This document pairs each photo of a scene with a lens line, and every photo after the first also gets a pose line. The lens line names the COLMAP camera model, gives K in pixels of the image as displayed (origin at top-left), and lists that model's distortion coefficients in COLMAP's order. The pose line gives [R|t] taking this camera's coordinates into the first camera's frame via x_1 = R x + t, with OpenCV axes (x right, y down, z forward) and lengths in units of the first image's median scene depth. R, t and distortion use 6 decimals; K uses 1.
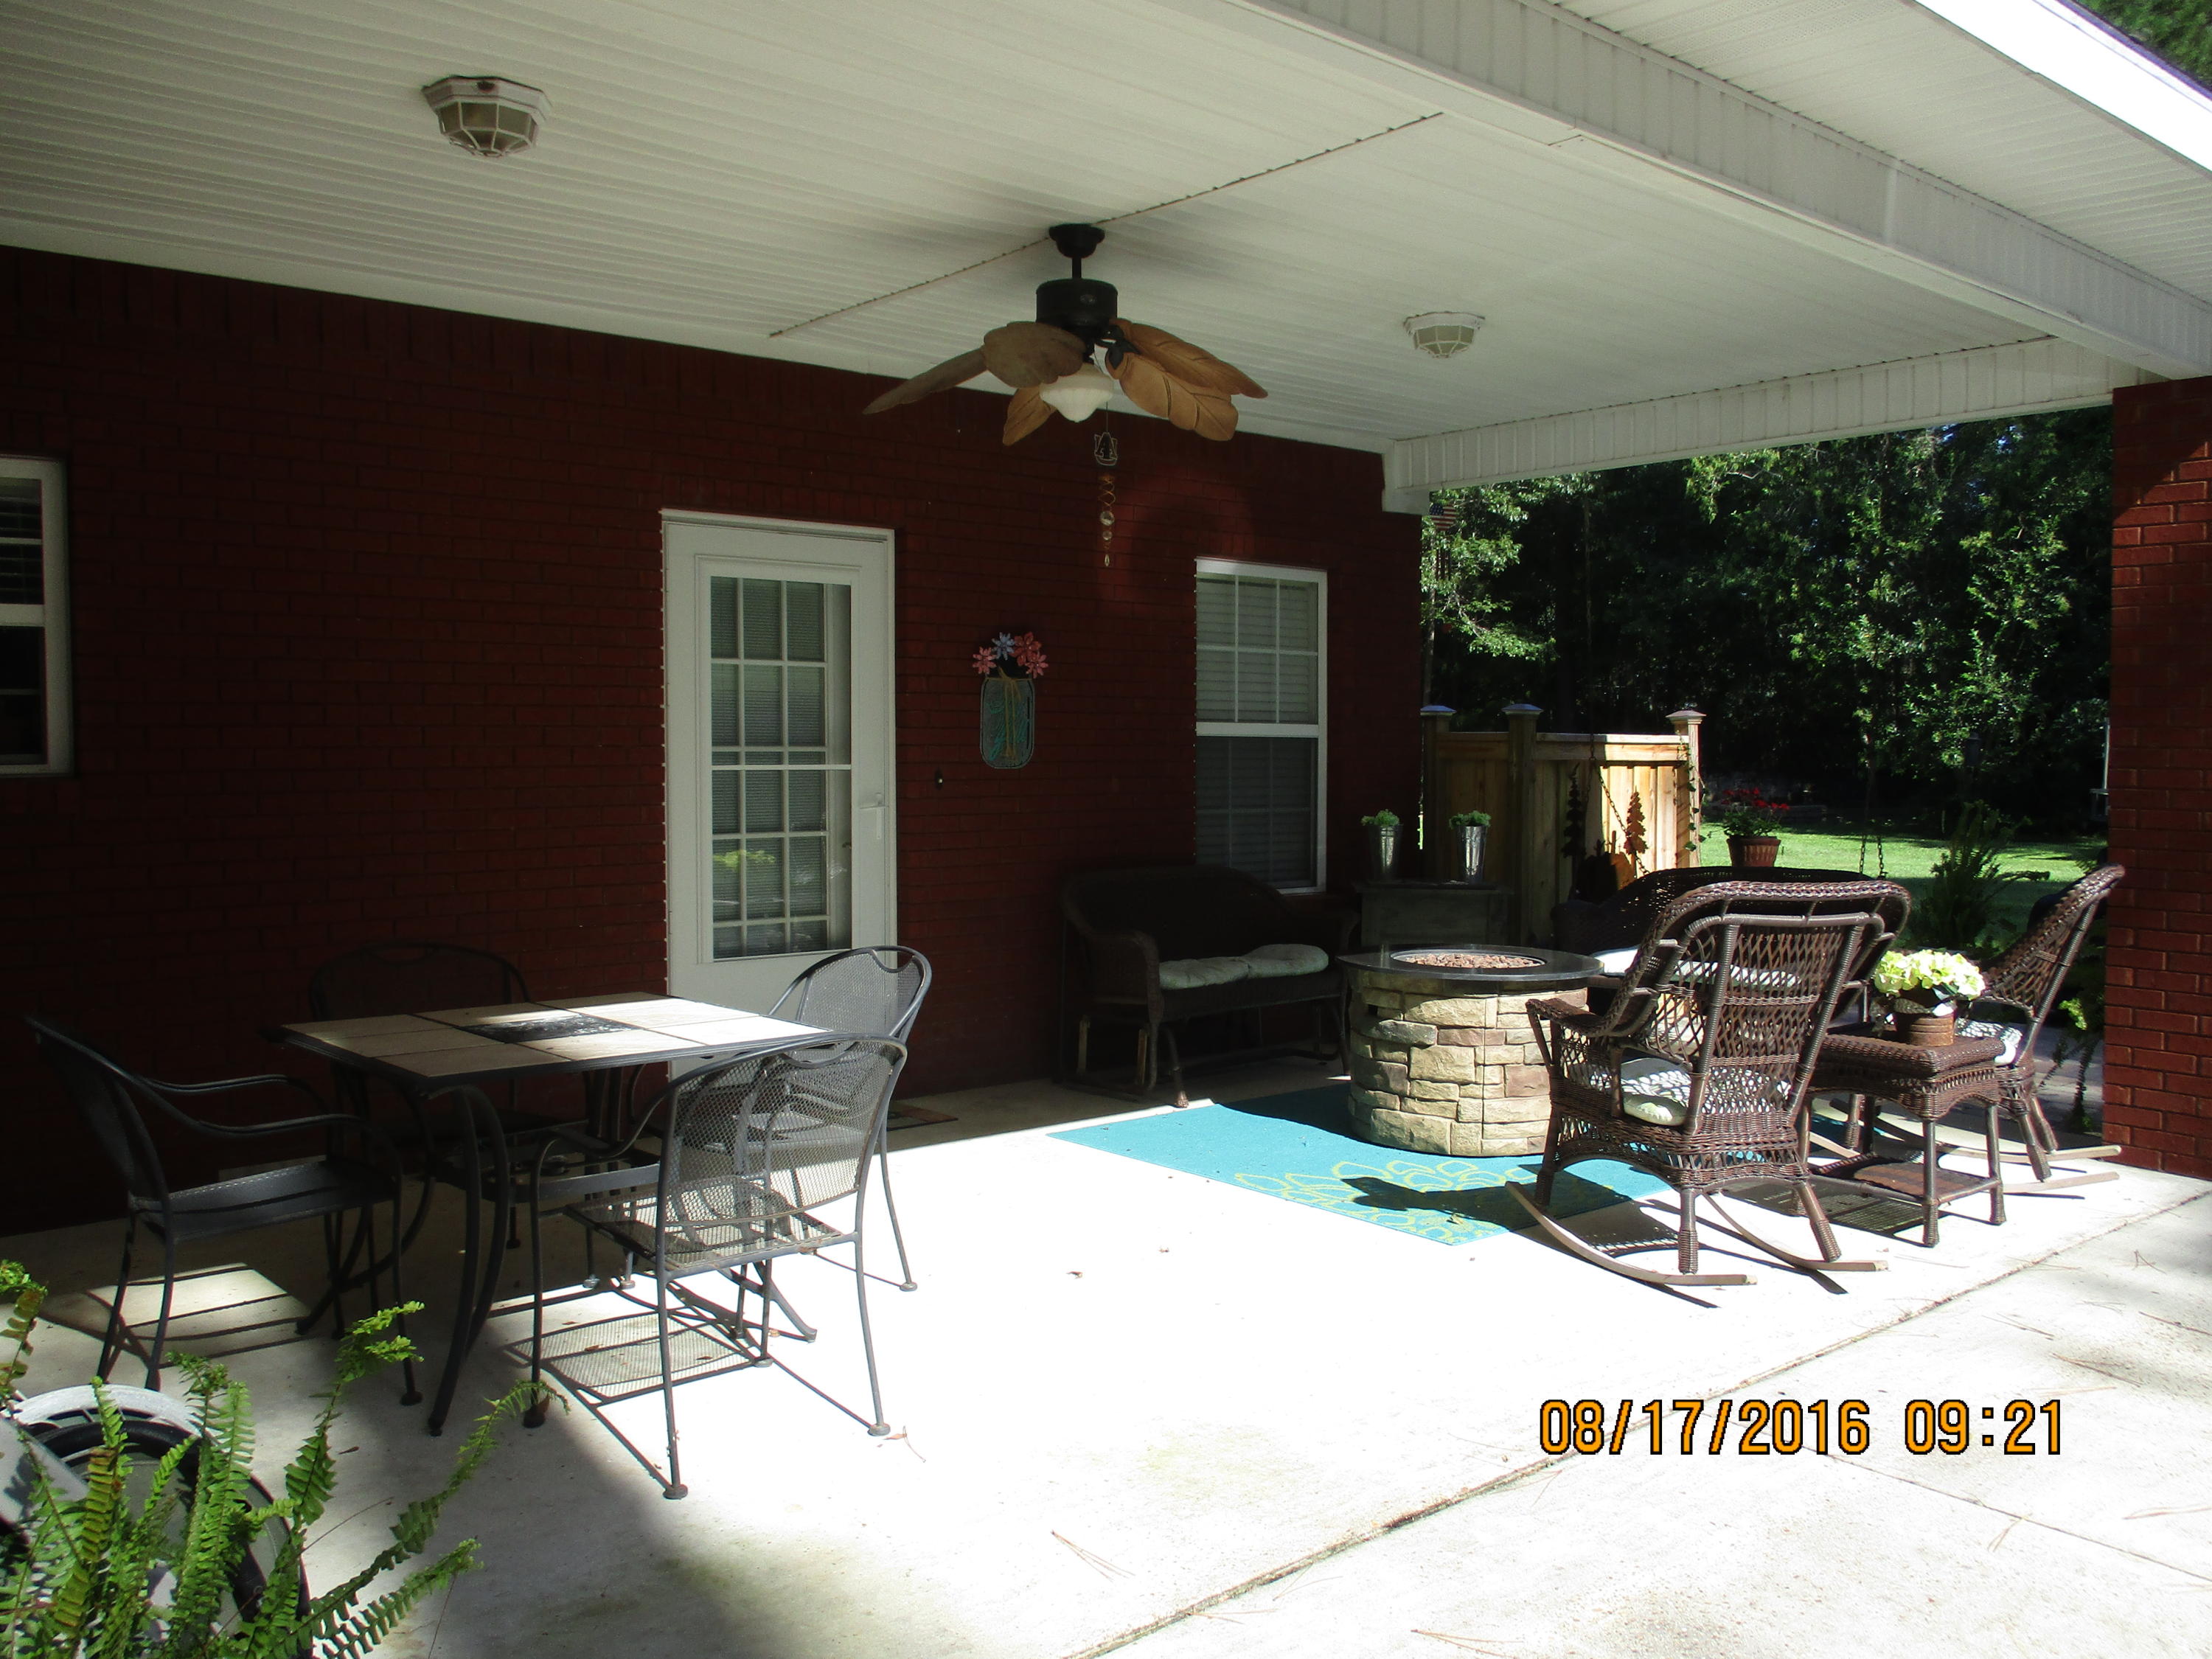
lens RADIAL K [[1827.7, 0, 1109.9], [0, 1827.7, 861.0], [0, 0, 1]] dist [-0.059598, 0.016347]
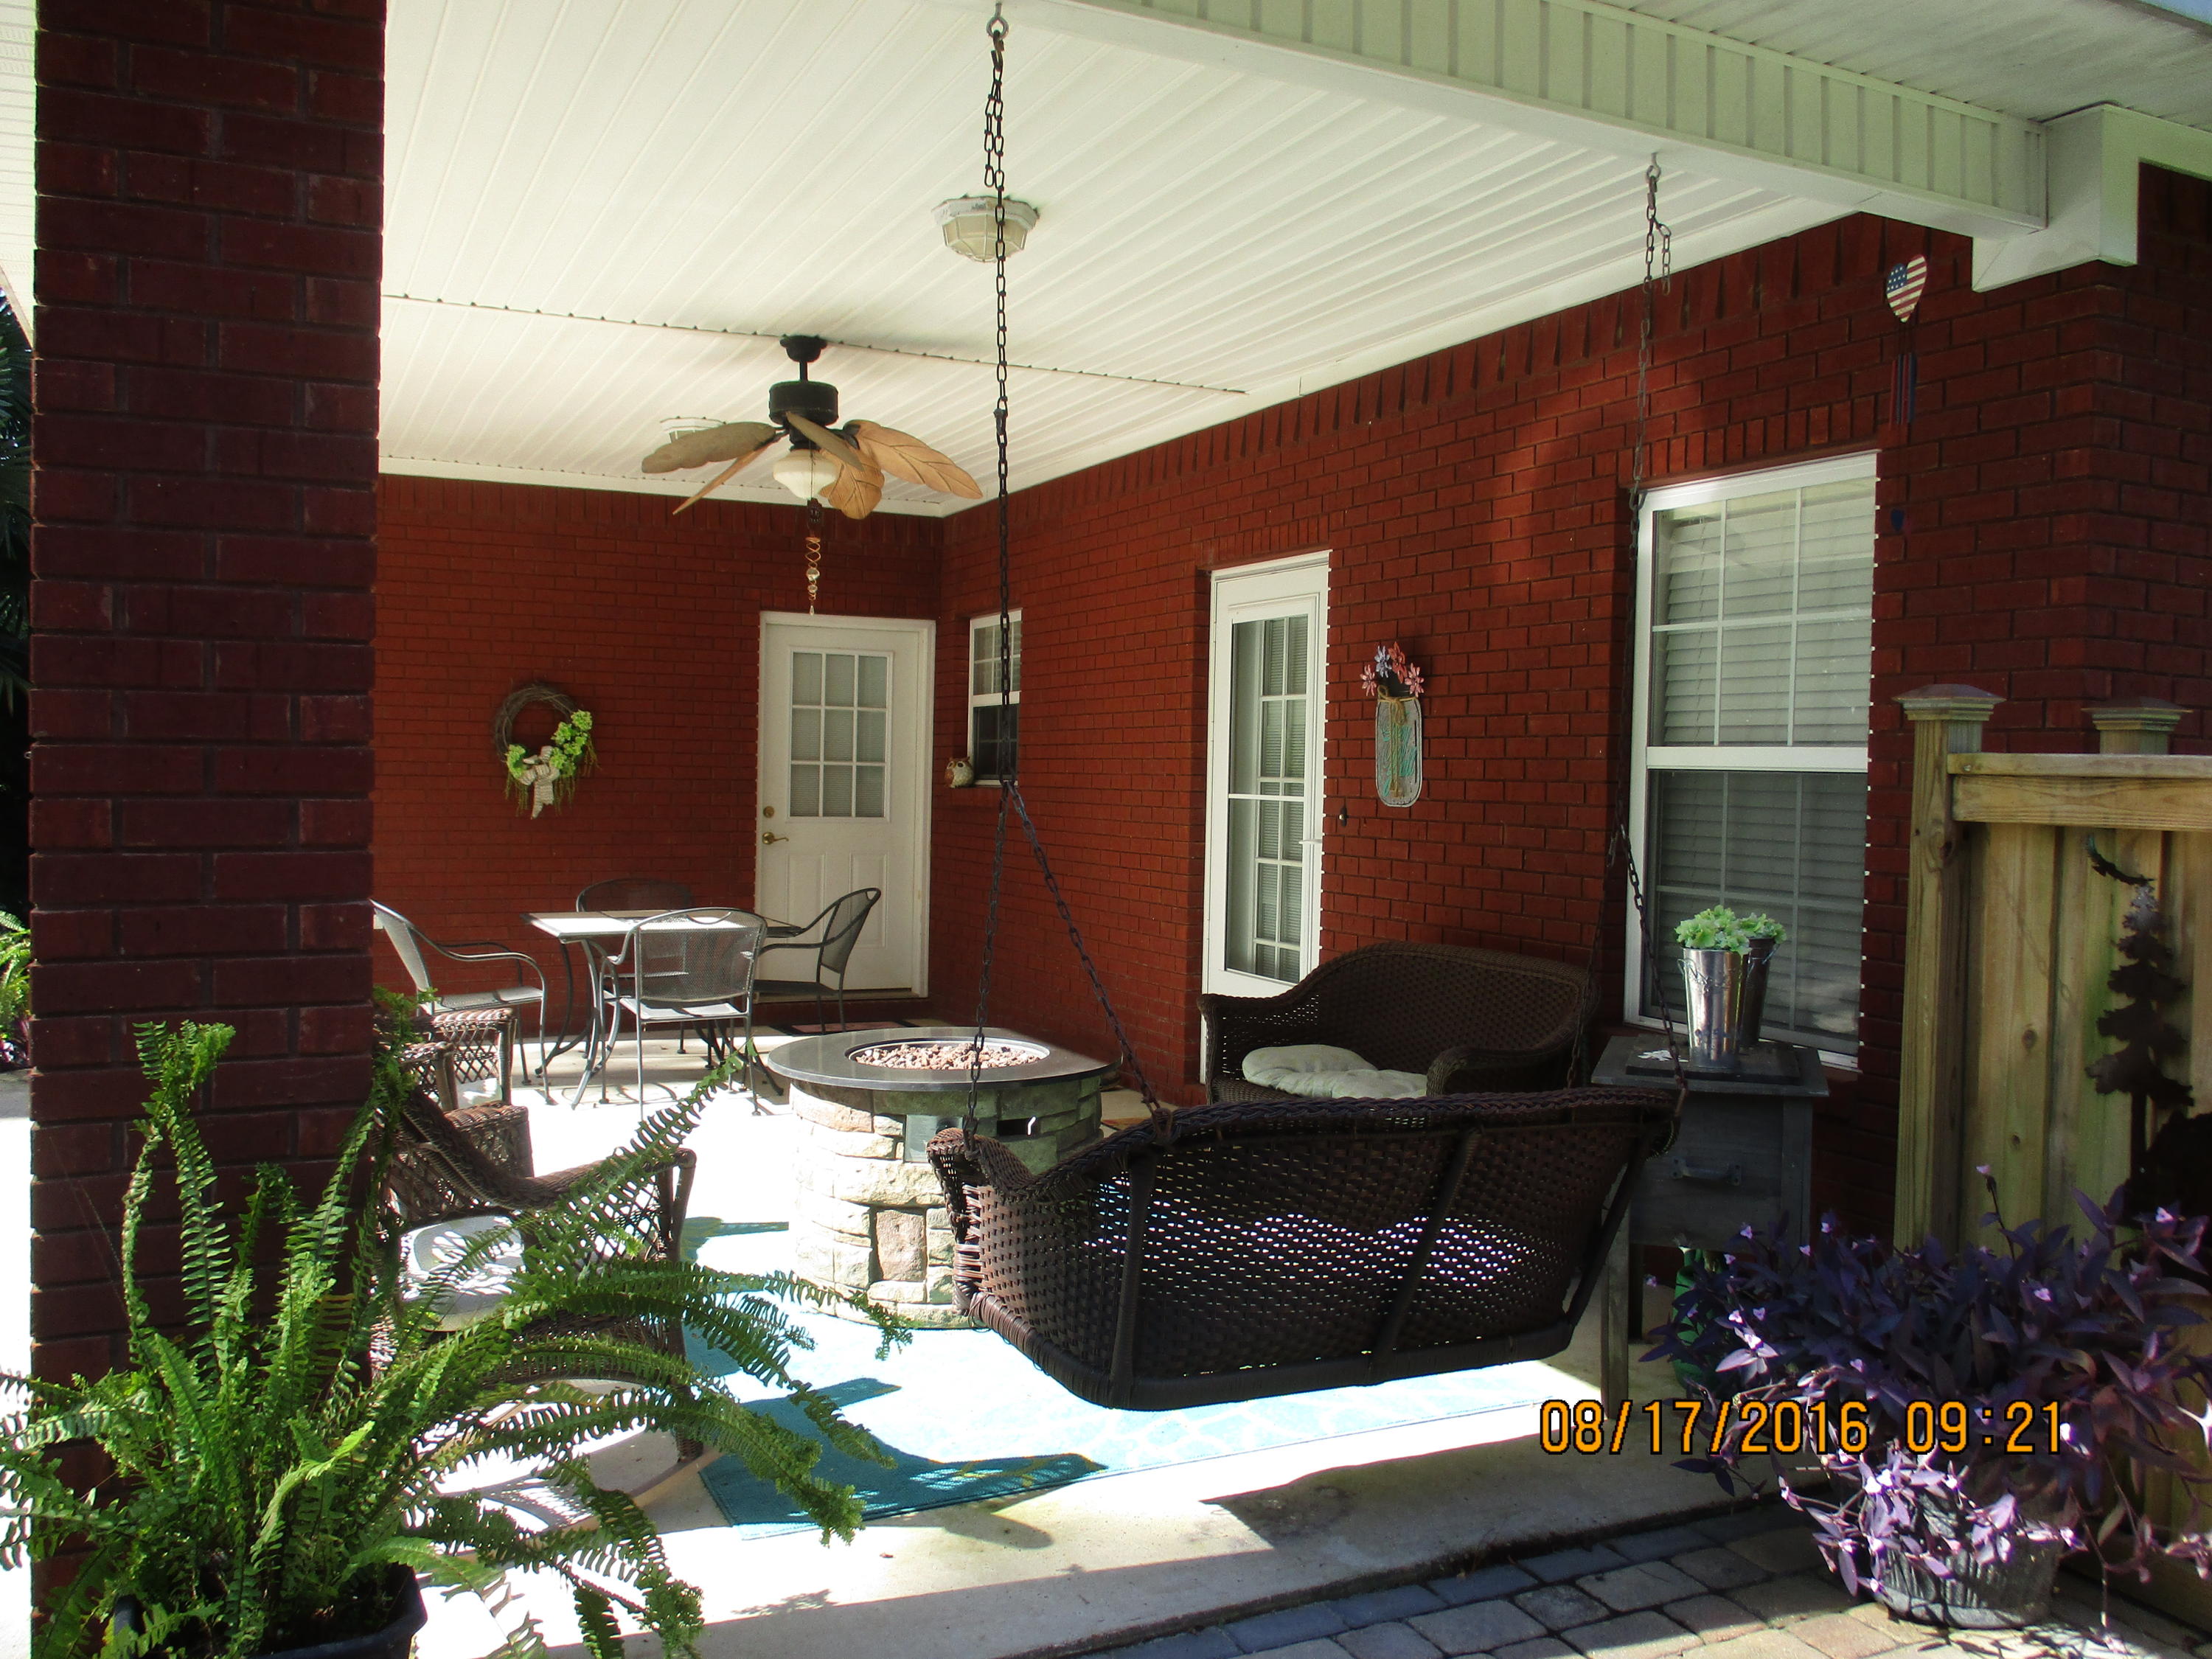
lens RADIAL K [[1827.7, 0, 1109.9], [0, 1827.7, 861.0], [0, 0, 1]] dist [-0.059598, 0.016347]
pose [[-0.250792, 0.042205, -0.967121, 0.826183], [-0.077259, 0.994990, 0.063456, -0.072165], [0.964953, 0.090633, -0.246274, 1.136313]]
